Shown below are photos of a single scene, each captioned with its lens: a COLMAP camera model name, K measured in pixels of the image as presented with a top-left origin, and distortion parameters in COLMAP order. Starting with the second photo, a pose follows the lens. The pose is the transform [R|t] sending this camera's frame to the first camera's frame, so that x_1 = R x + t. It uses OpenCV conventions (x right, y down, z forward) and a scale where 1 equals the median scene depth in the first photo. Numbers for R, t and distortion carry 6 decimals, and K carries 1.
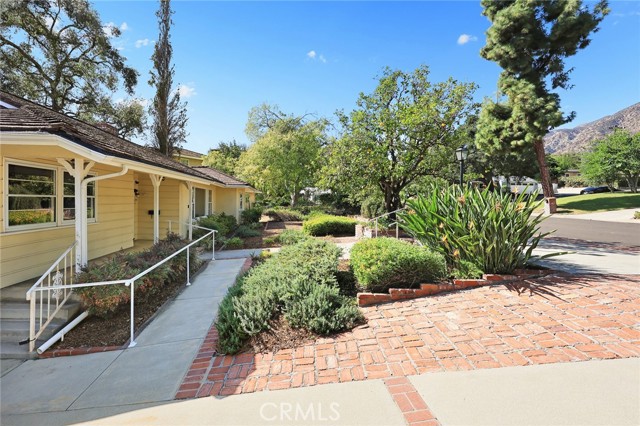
lens RADIAL K [[271.6, 0, 320.0], [0, 271.6, 213.0], [0, 0, 1]] dist [0.007821, -0.000799]
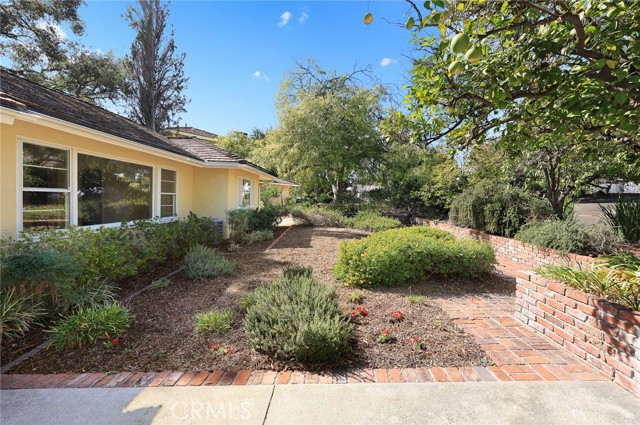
lens RADIAL K [[295.8, 0, 320.0], [0, 295.8, 212.5], [0, 0, 1]] dist [0.000714, 0.000208]
pose [[0.986937, 0.018141, -0.160081, -0.011926], [-0.017283, 0.999828, 0.006746, -0.006930], [0.160176, -0.003891, 0.987081, 0.301125]]
